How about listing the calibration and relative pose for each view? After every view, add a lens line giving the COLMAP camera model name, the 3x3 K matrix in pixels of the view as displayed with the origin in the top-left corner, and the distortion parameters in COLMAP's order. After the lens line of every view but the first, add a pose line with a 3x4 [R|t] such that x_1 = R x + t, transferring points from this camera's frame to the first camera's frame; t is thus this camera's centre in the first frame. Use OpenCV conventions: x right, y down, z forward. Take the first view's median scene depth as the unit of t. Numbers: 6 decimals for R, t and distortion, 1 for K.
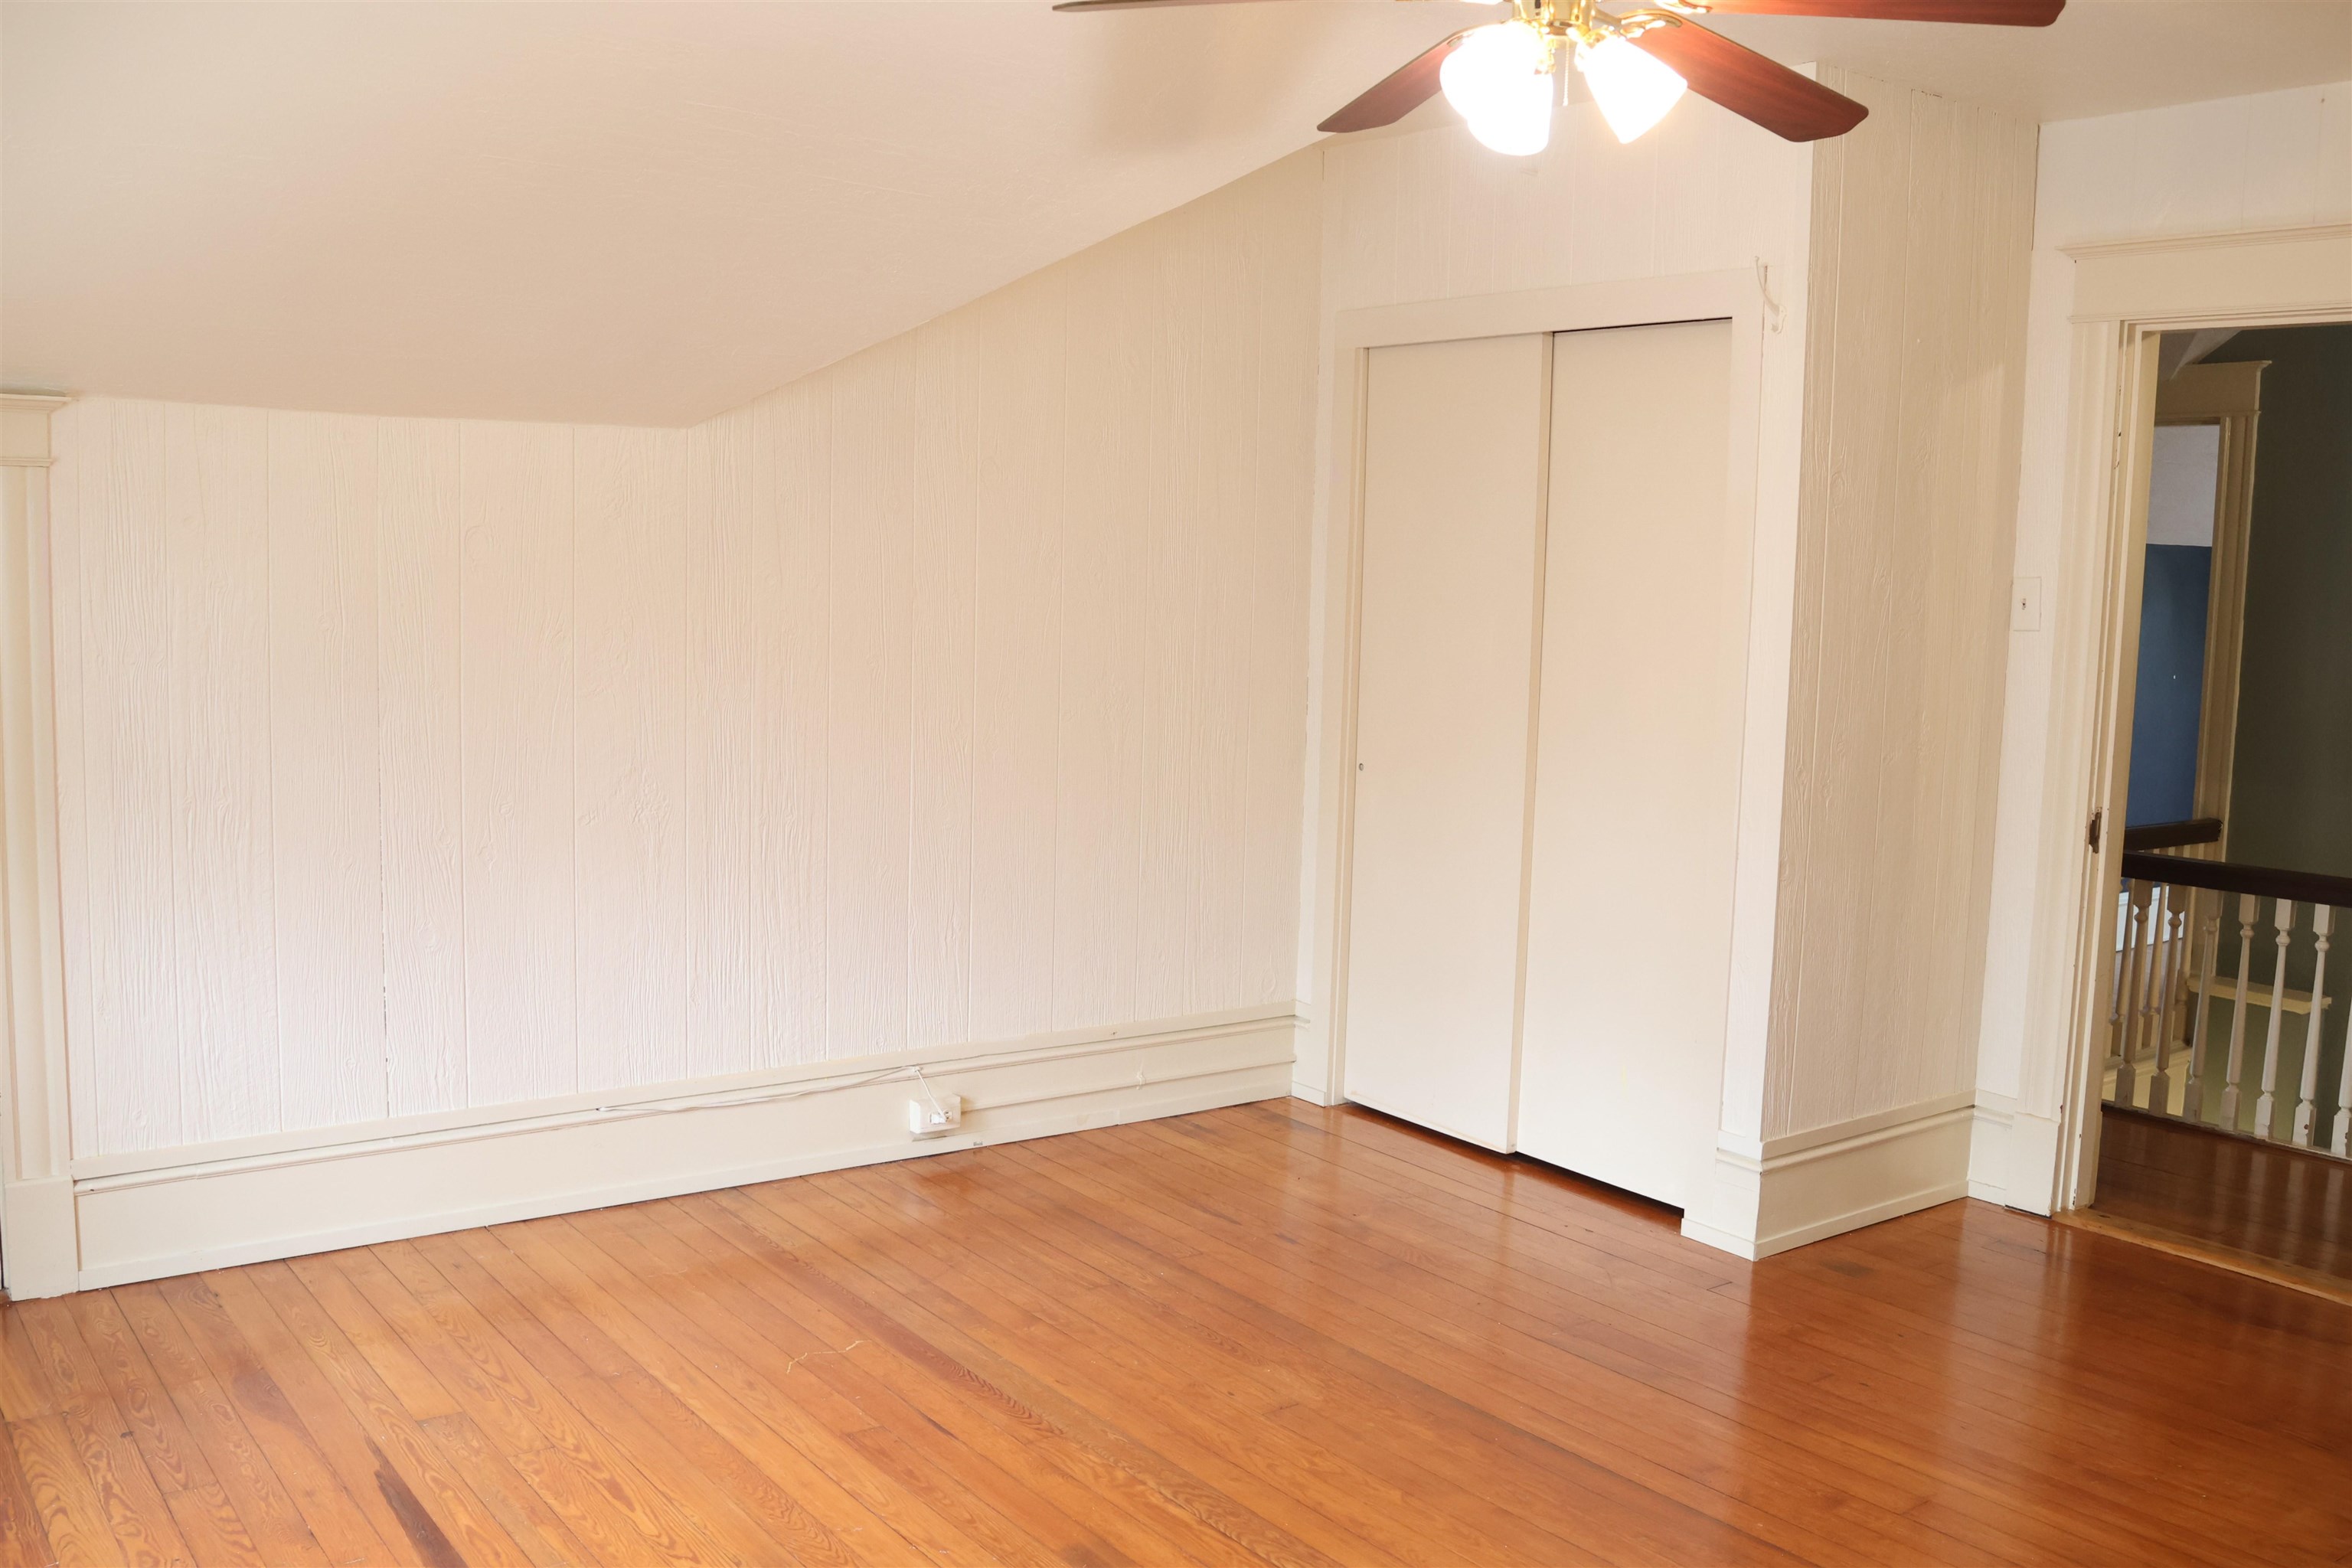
lens RADIAL K [[2020.1, 0, 1176.0], [0, 2020.1, 784.0], [0, 0, 1]] dist [-0.000128, 0.000590]
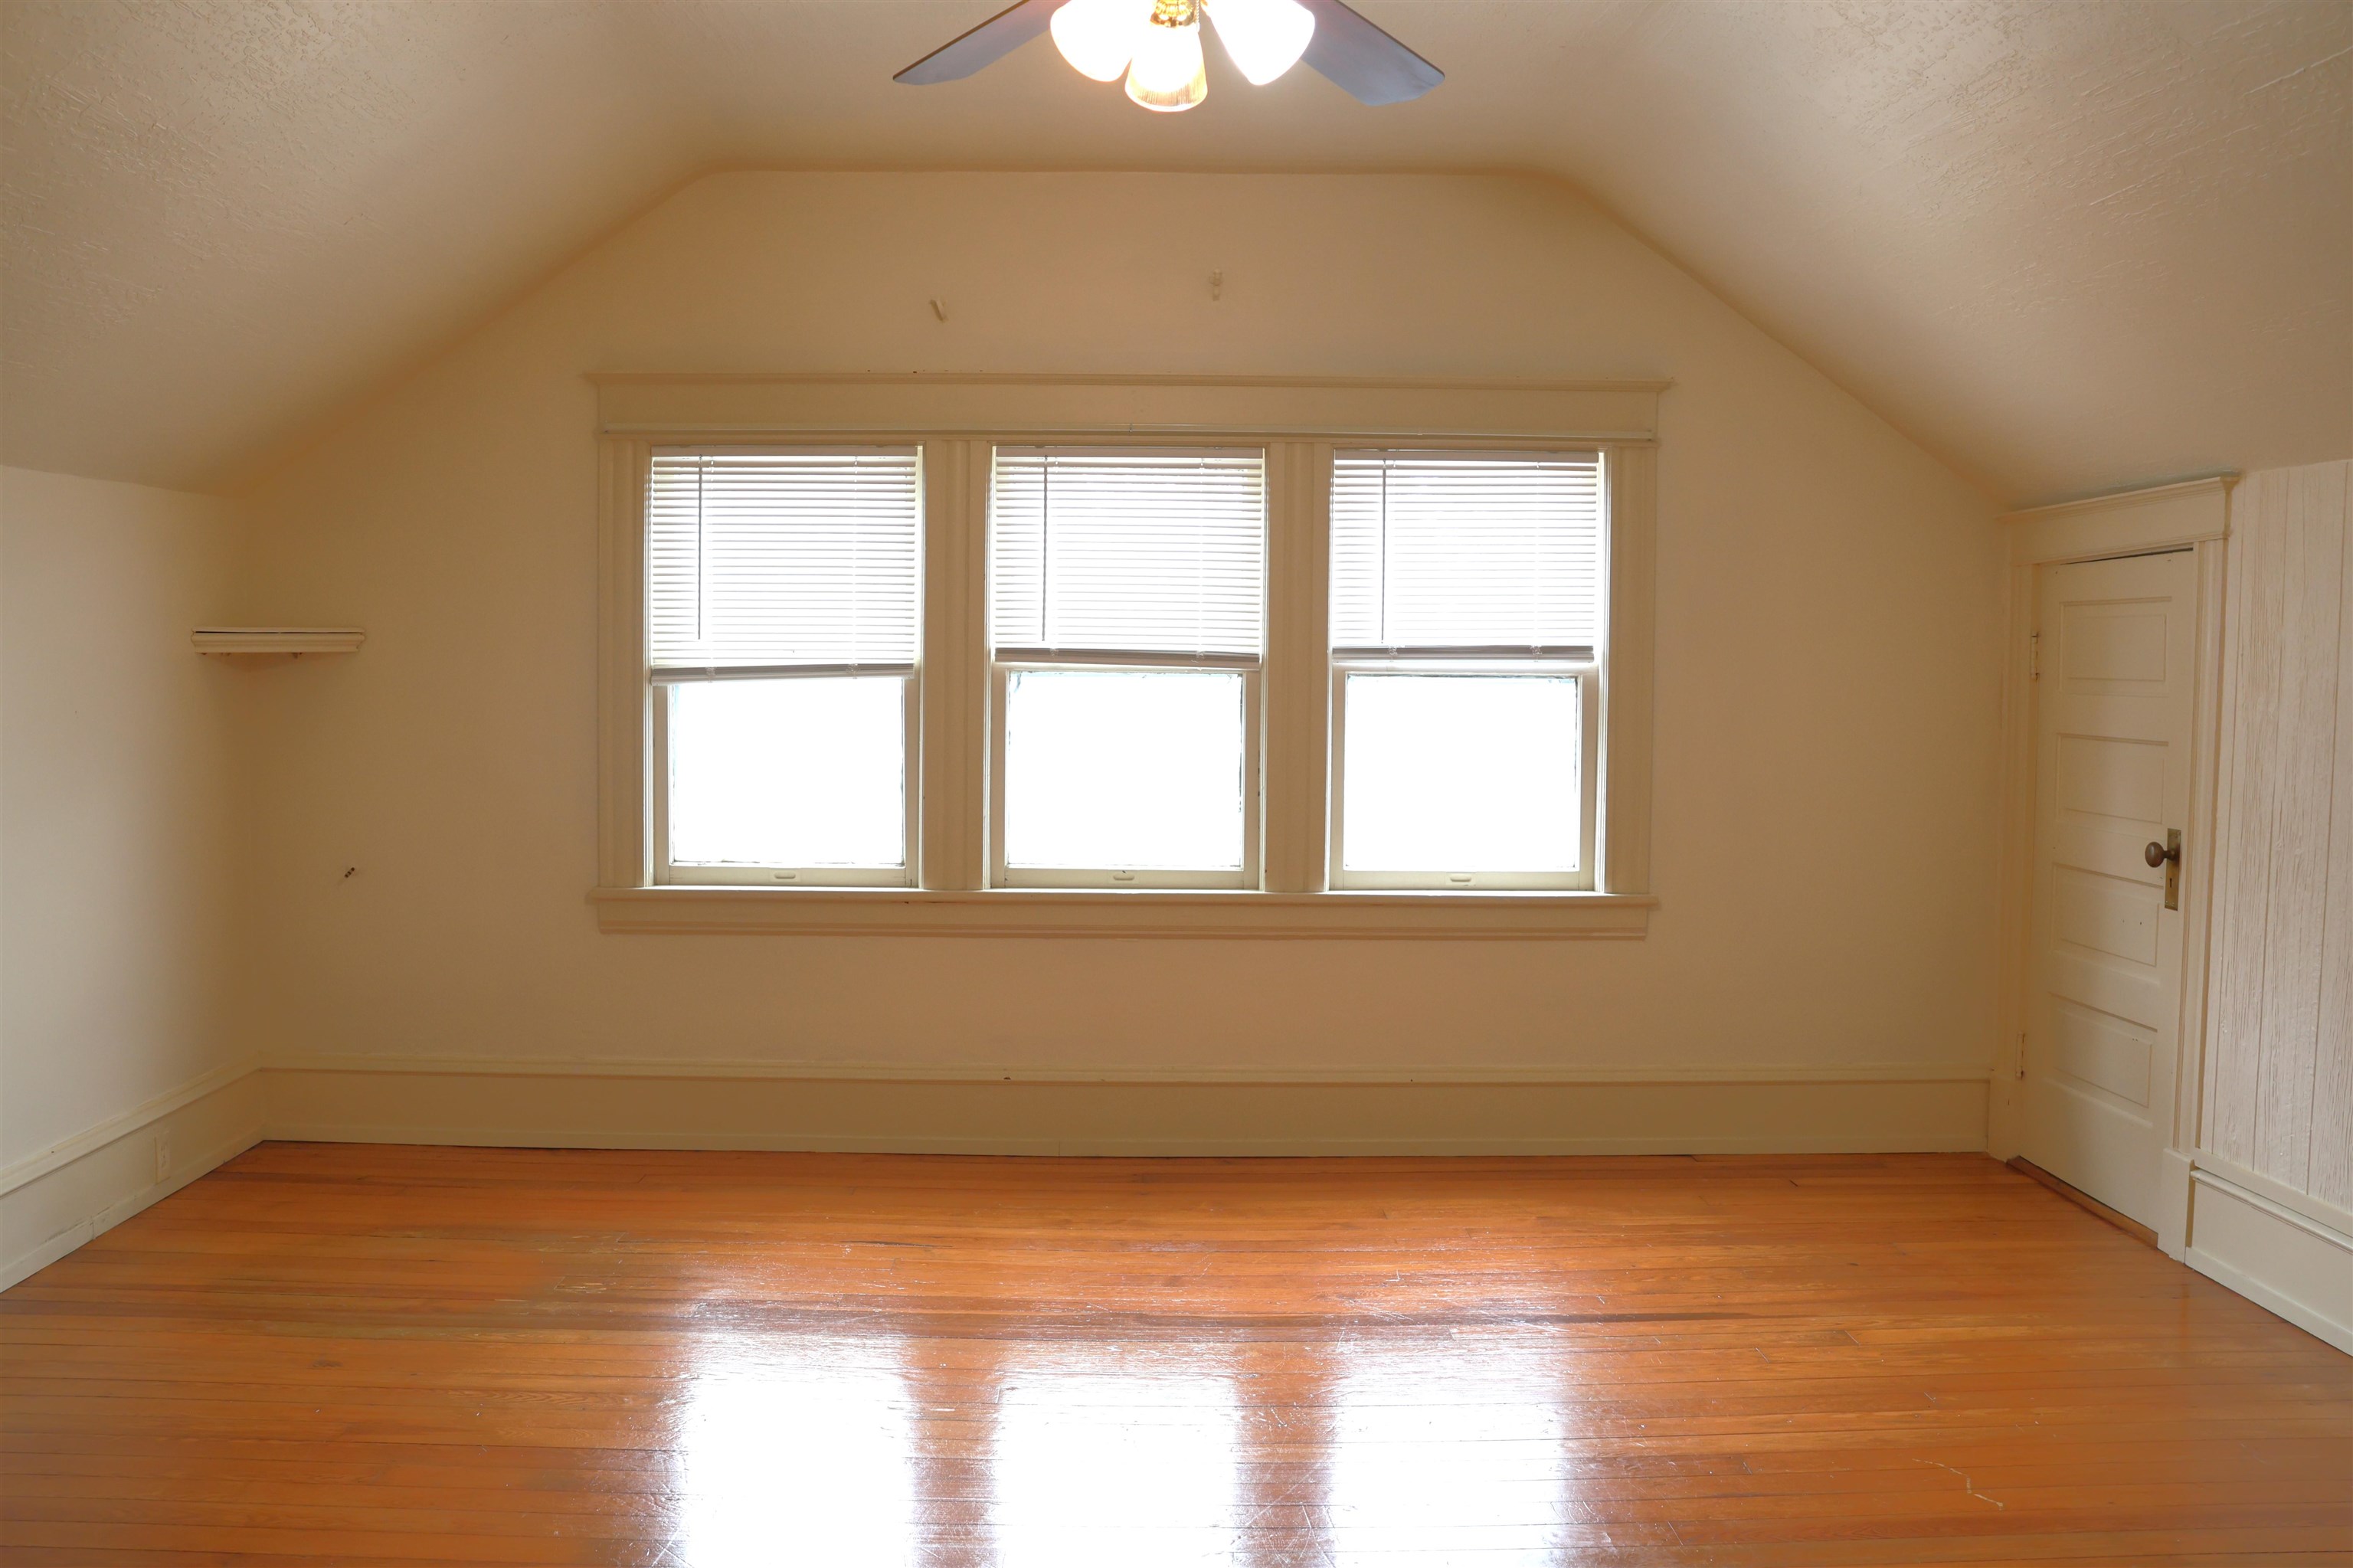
lens RADIAL K [[2021.0, 0, 1176.5], [0, 2021.0, 784.0], [0, 0, 1]] dist [-0.000128, 0.000590]
pose [[-0.572953, 0.008418, -0.819545, 0.629035], [-0.113627, 0.989475, 0.089601, -0.046260], [0.811673, 0.144460, -0.565966, 1.020820]]
